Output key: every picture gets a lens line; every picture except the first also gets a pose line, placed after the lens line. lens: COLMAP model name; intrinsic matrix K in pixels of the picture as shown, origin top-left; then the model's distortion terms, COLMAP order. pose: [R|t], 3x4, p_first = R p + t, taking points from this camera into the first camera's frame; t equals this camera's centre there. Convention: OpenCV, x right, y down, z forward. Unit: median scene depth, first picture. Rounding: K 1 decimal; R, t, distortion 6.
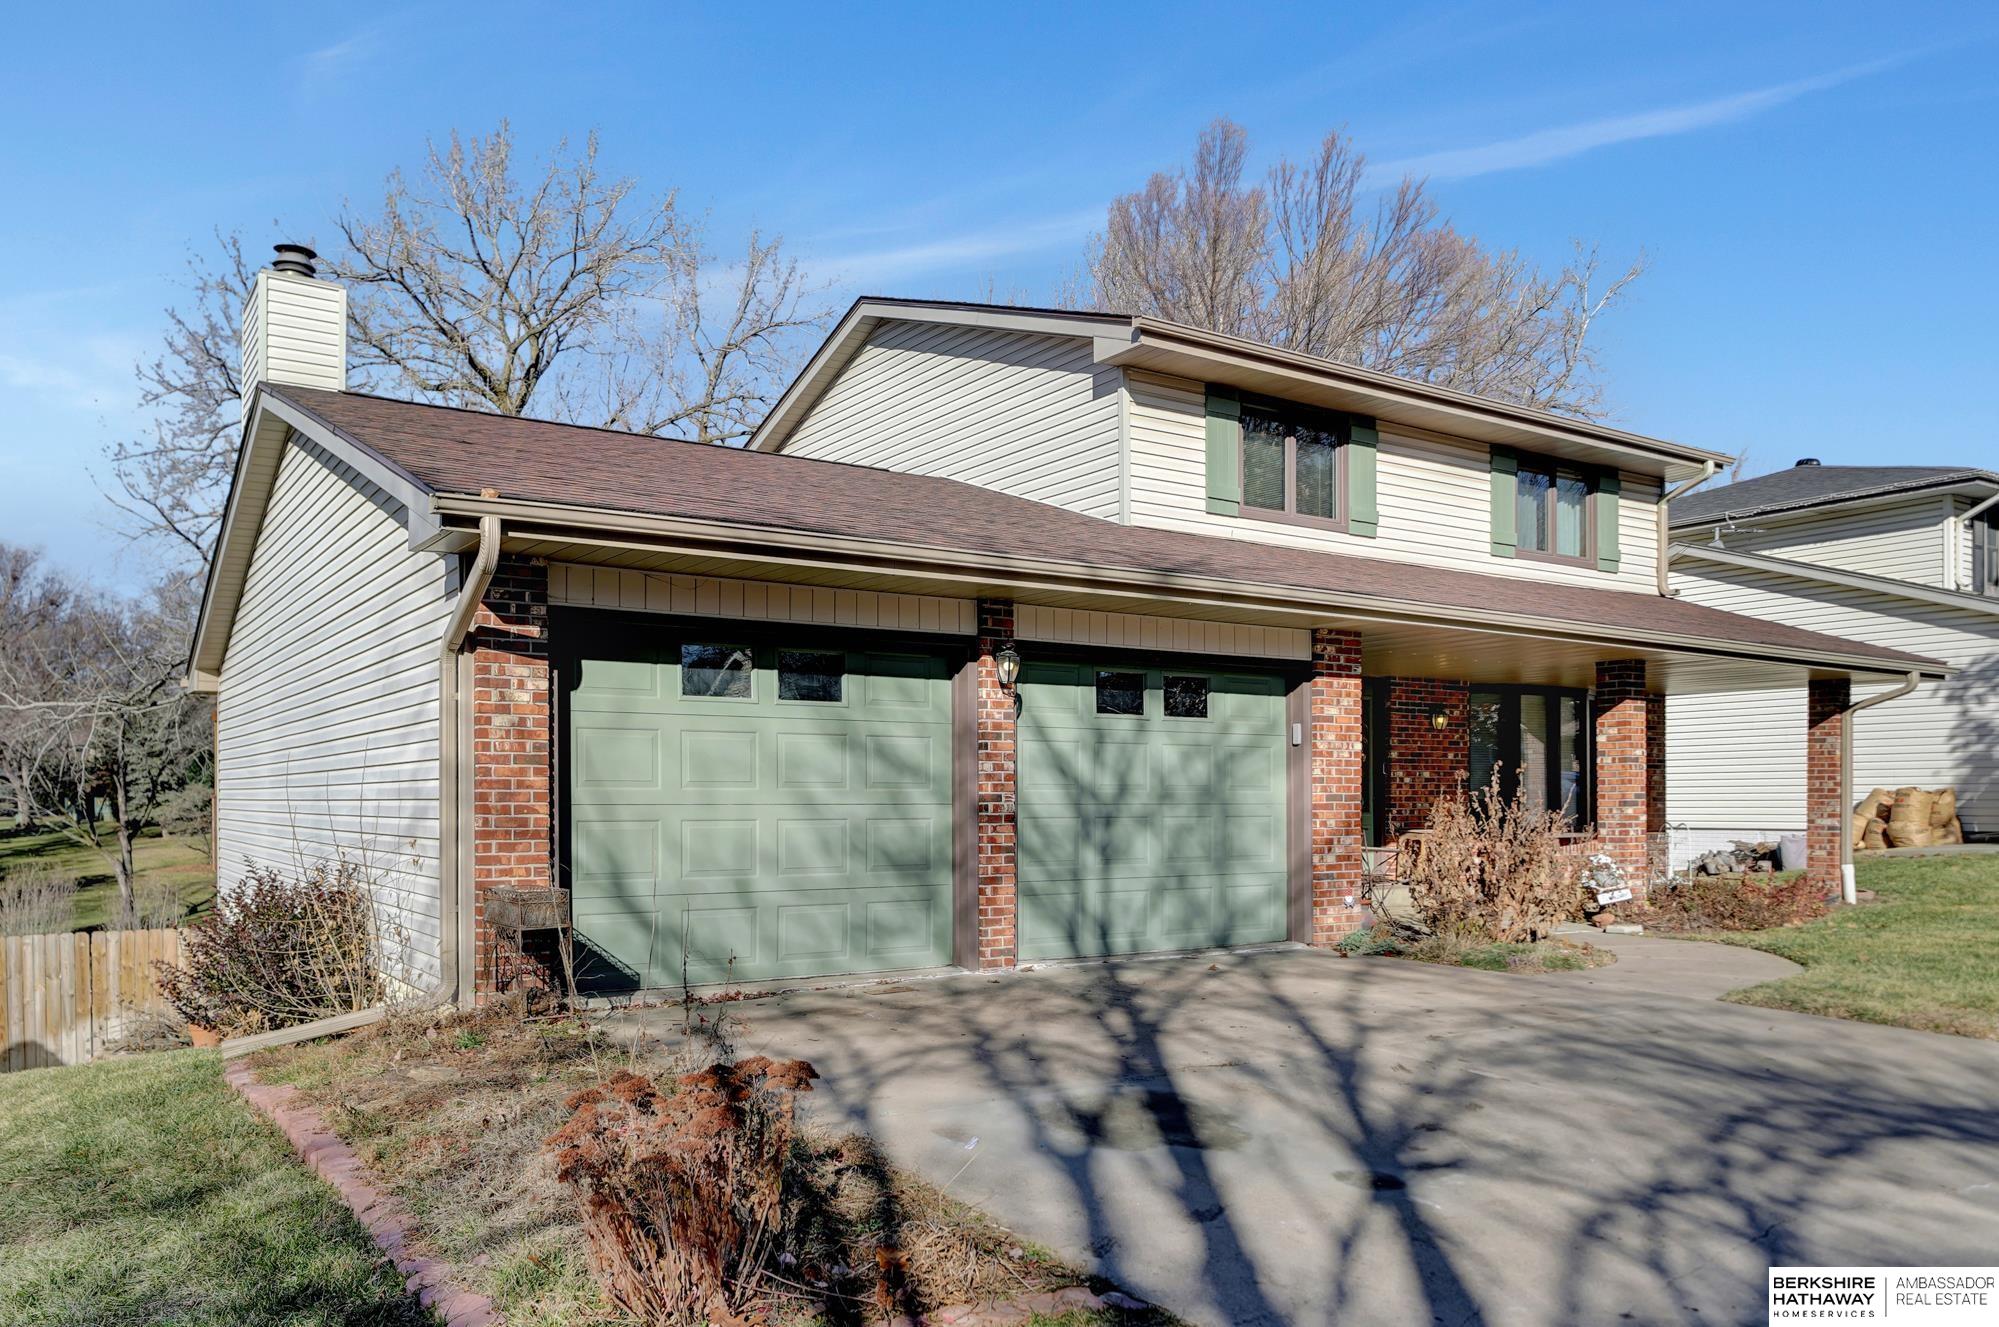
lens RADIAL K [[1435.6, 0, 975.0], [0, 1435.6, 768.1], [0, 0, 1]] dist [-0.005102, 0.002485]
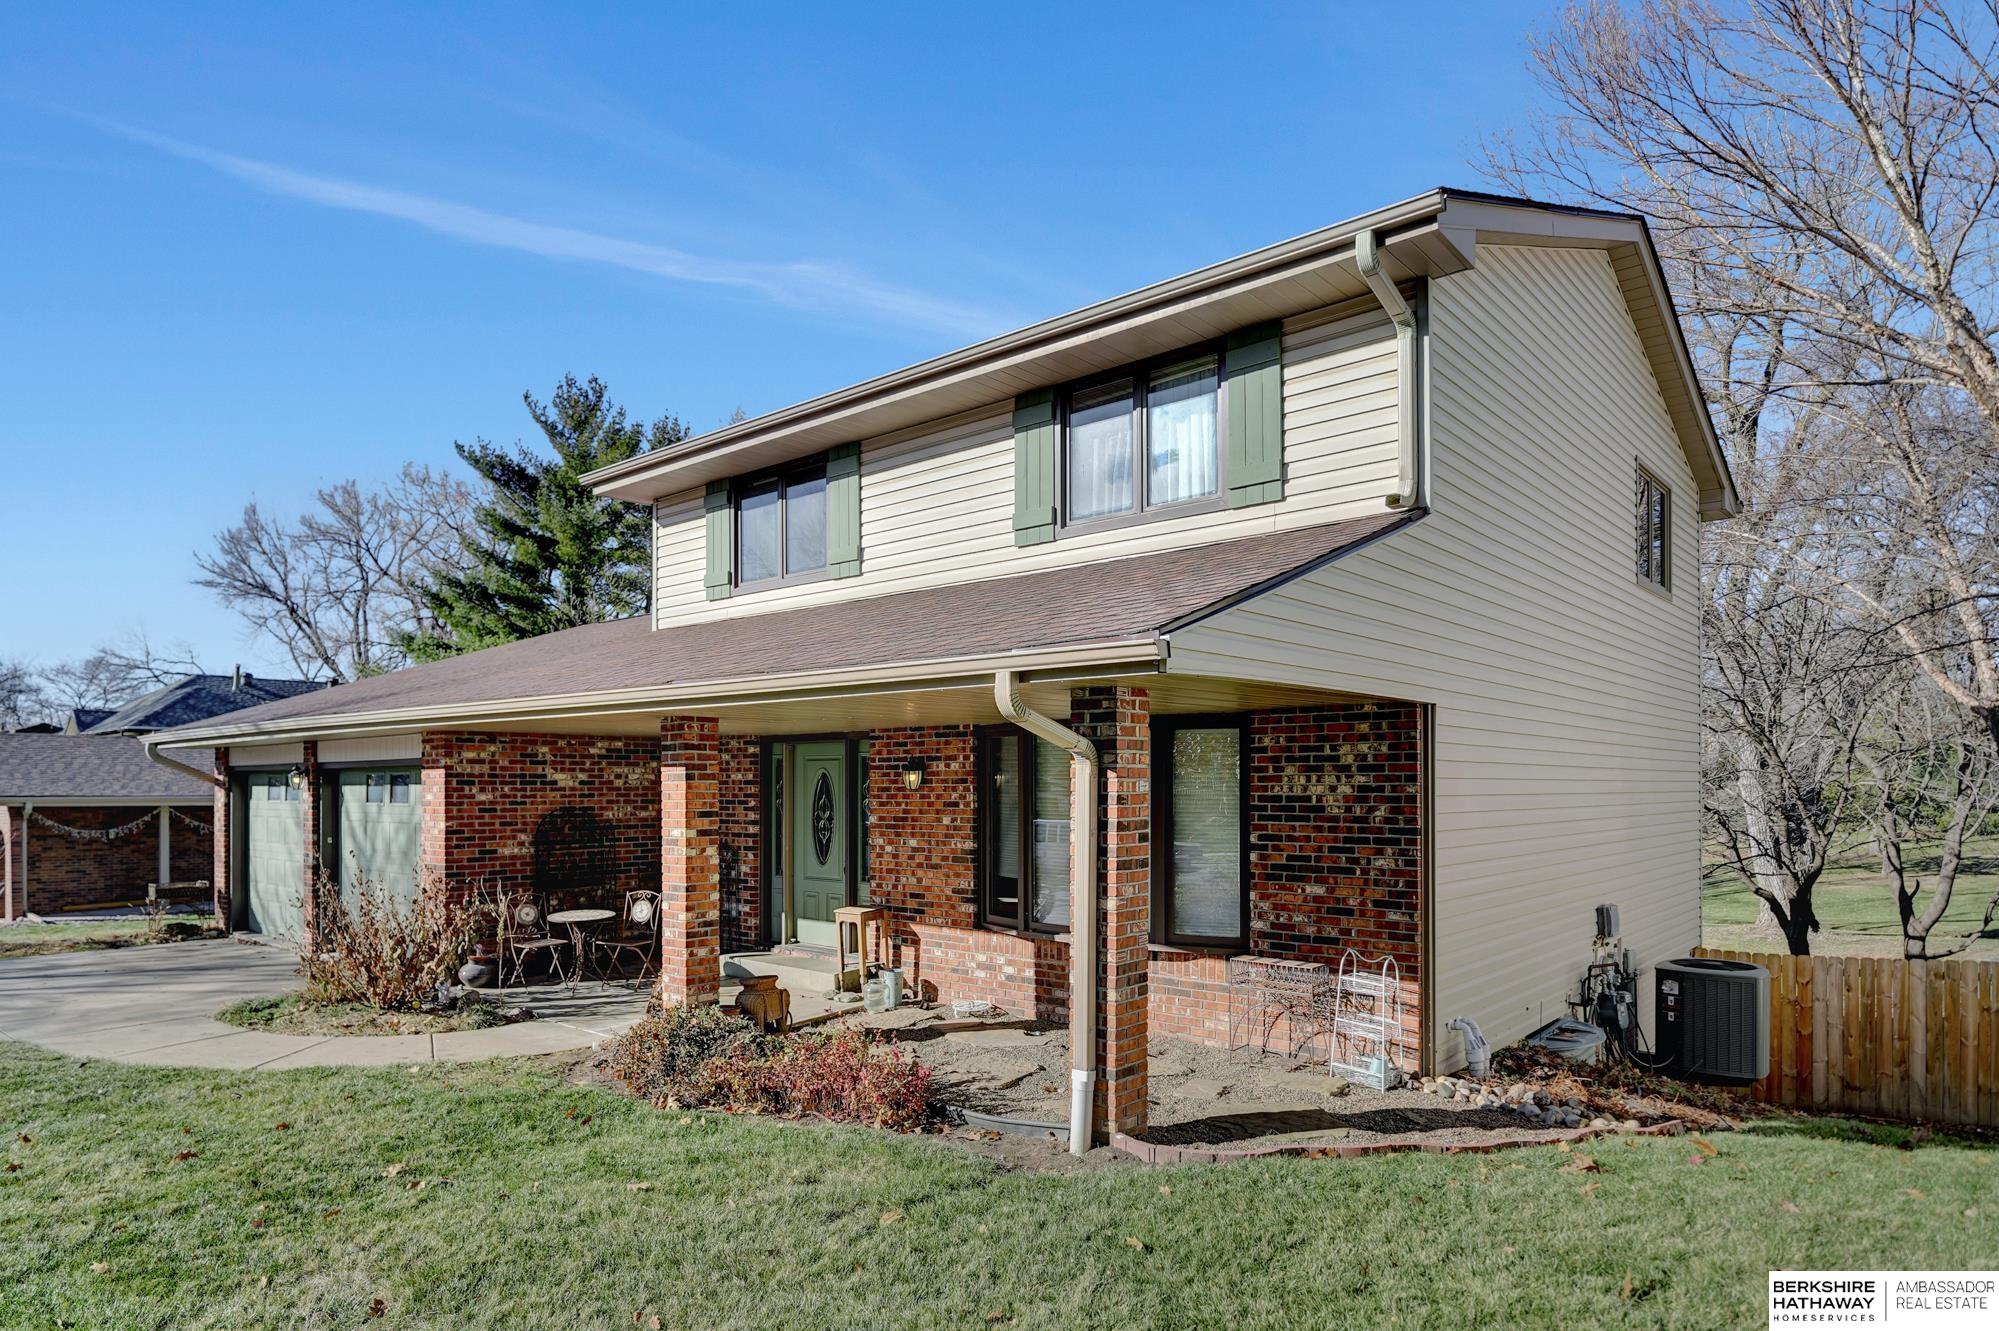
lens RADIAL K [[1270.7, 0, 883.6], [0, 1270.7, 757.3], [0, 0, 1]] dist [0.020429, 0.000201]
pose [[0.205487, -0.024607, -0.978350, 1.418341], [0.022426, 0.999540, -0.020430, -0.041817], [0.978403, -0.017742, 0.205944, 1.147307]]
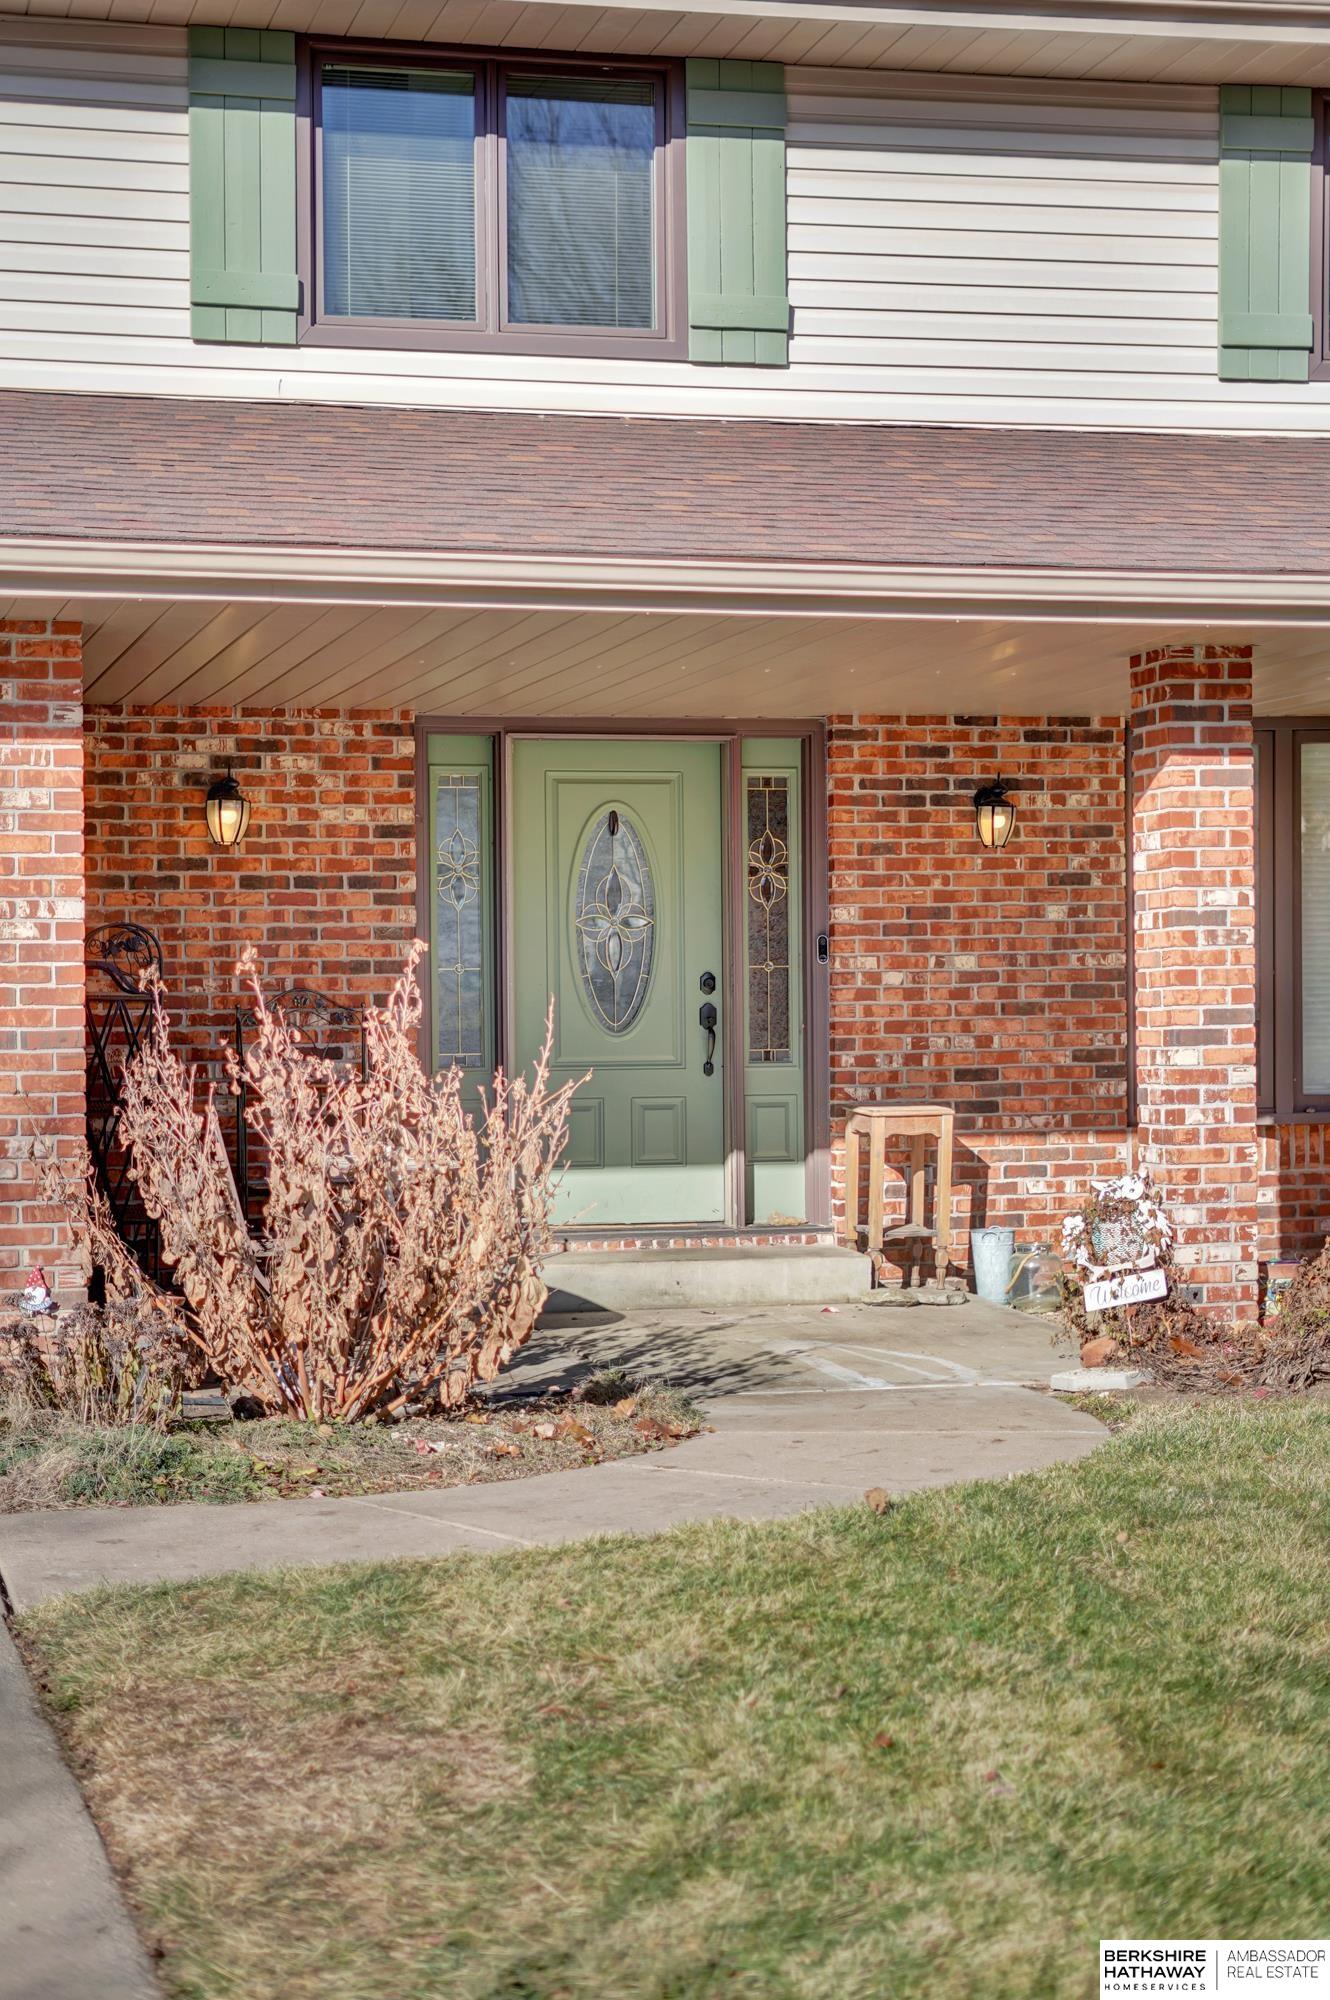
lens RADIAL K [[3080.8, 0, 821.7], [0, 3080.8, 950.0], [0, 0, 1]] dist [-0.038782, 0.000000]
pose [[0.949845, -0.019739, -0.312099, 0.741269], [0.021016, 0.999779, 0.000729, -0.000575], [0.312015, -0.007251, 0.950049, 0.269245]]
